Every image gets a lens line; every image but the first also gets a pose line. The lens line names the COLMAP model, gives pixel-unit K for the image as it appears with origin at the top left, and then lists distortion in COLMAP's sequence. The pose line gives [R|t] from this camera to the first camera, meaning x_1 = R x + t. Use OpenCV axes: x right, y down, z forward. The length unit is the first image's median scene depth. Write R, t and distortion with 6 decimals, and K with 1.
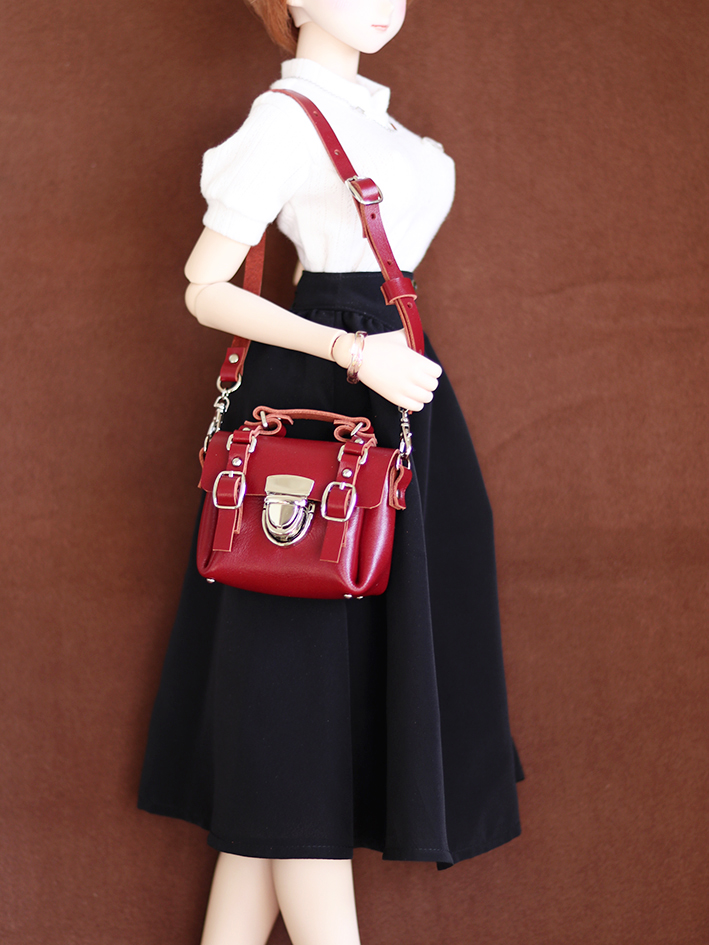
lens RADIAL K [[2463.7, 0, 354.5], [0, 2463.7, 472.5], [0, 0, 1]] dist [-0.194682, 0.322764]
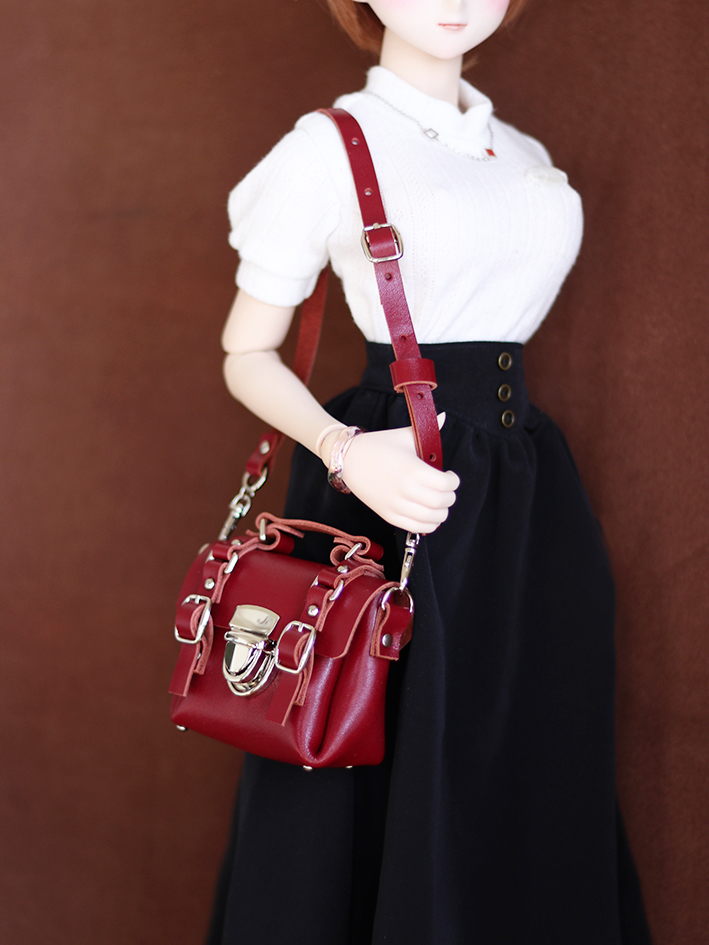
lens RADIAL K [[2463.7, 0, 354.5], [0, 2463.7, 472.5], [0, 0, 1]] dist [-0.194682, 0.322764]
pose [[0.886845, 0.048729, -0.459491, 0.356527], [-0.036477, 0.998703, 0.035511, -0.069989], [0.460625, -0.014732, 0.887472, 0.310841]]
